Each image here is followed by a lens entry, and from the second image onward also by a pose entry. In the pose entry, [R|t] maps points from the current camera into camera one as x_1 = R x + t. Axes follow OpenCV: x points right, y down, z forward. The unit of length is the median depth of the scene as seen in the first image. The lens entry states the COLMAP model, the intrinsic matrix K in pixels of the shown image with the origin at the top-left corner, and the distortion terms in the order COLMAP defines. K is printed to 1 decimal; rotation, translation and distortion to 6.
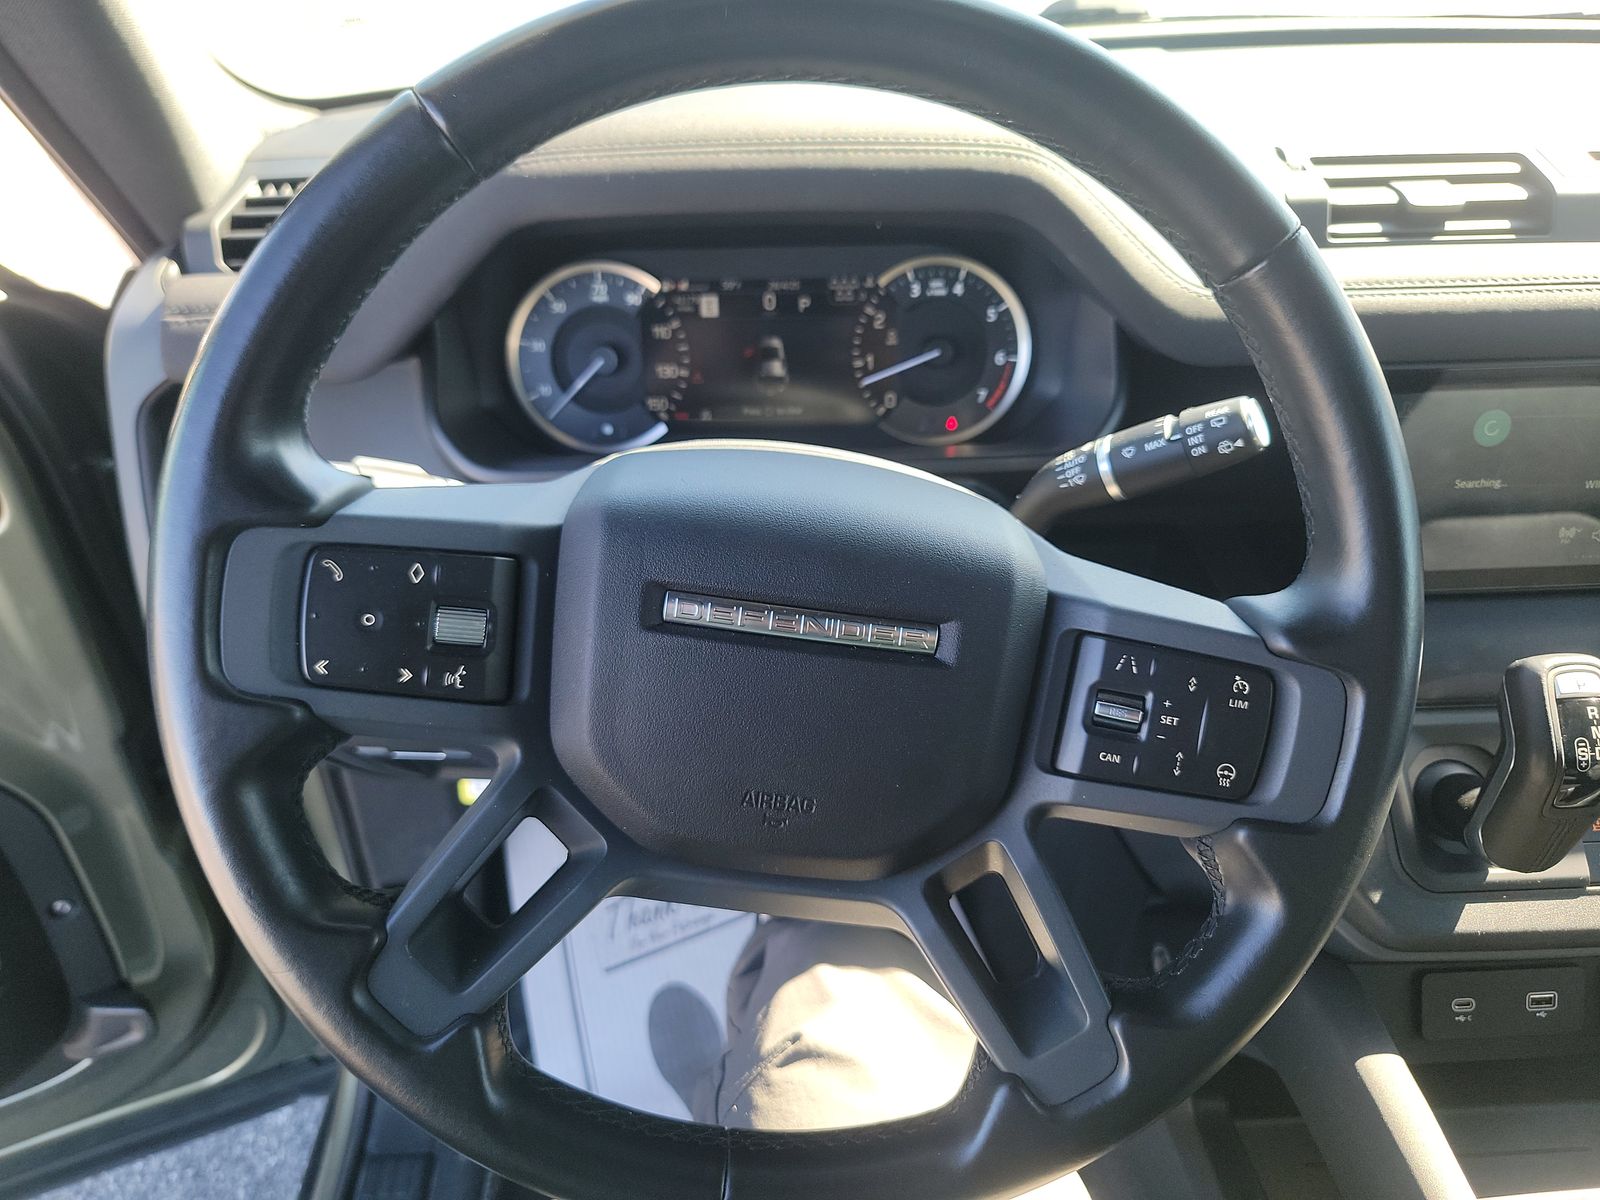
lens RADIAL K [[1141.4, 0, 802.7], [0, 1141.4, 595.4], [0, 0, 1]] dist [0.015027, -0.012404]
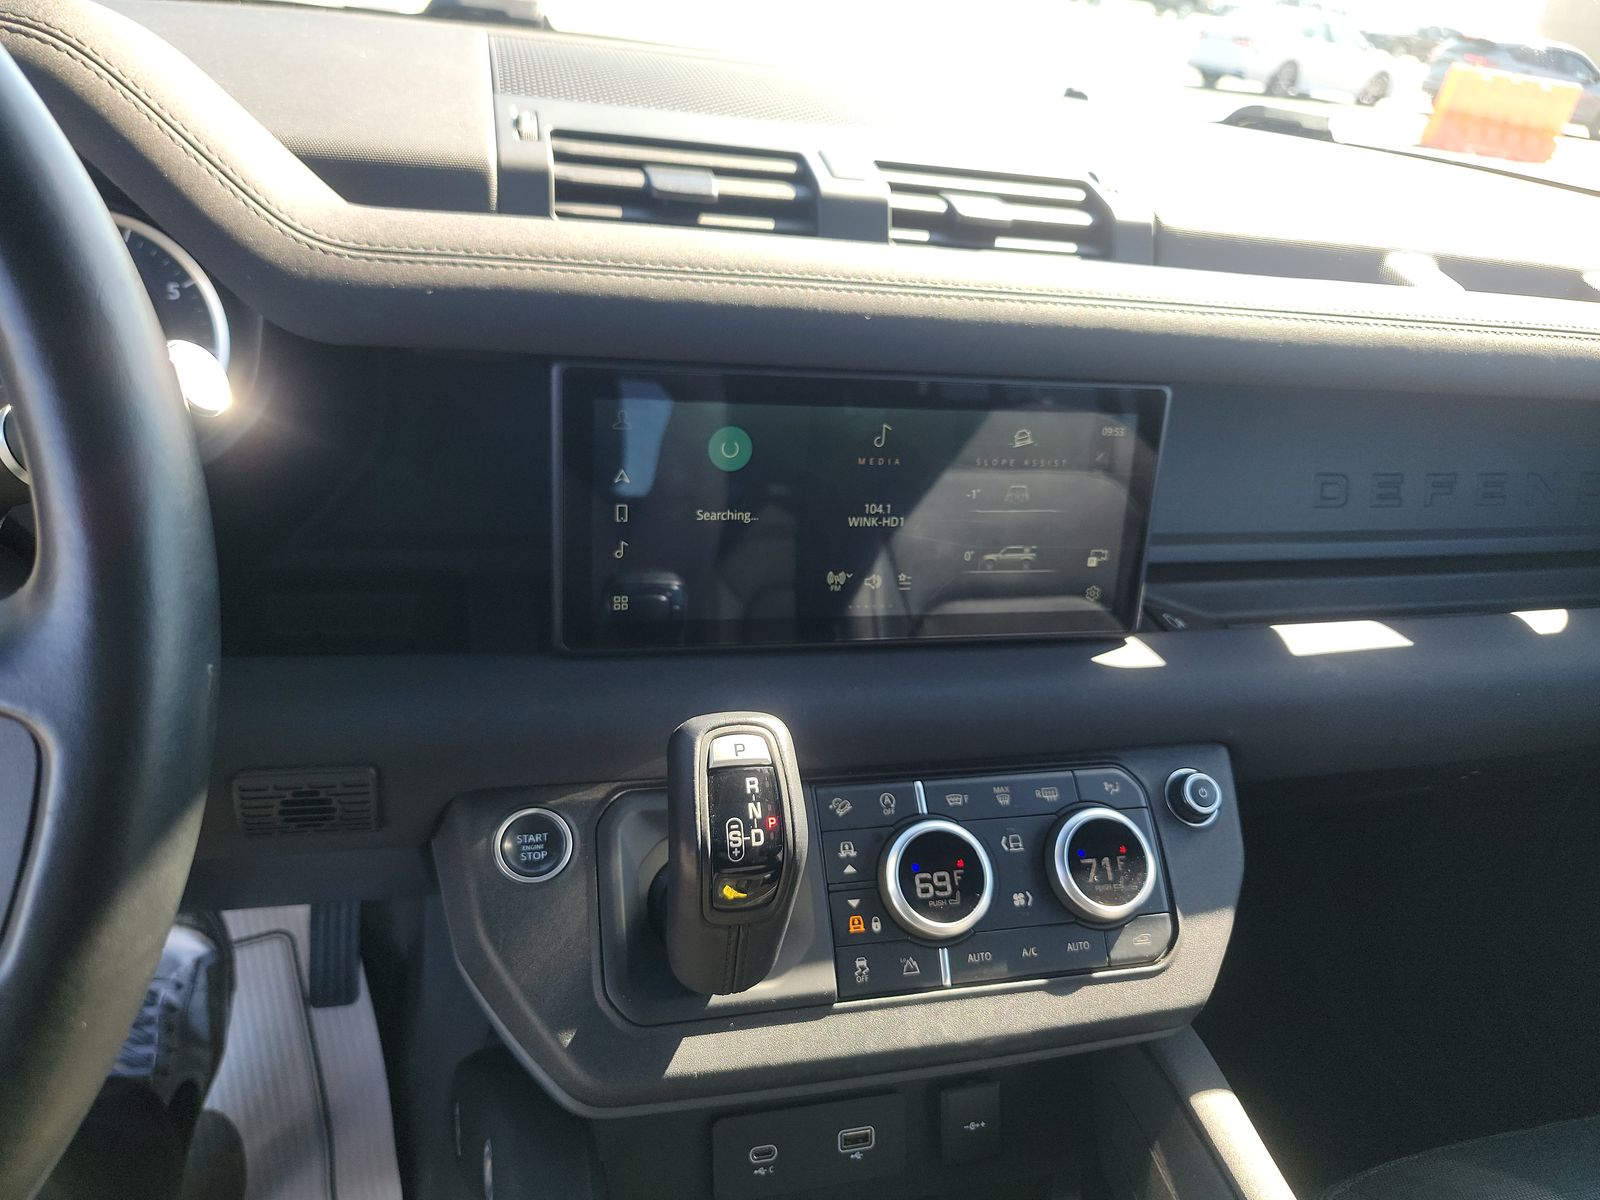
lens RADIAL K [[1141.4, 0, 797.3], [0, 1141.4, 601.6], [0, 0, 1]] dist [0.015027, -0.012404]
pose [[0.969853, 0.014780, 0.243243, 0.458591], [0.006277, 0.996313, -0.085566, 0.038219], [-0.243611, 0.084513, 0.966184, 0.194912]]
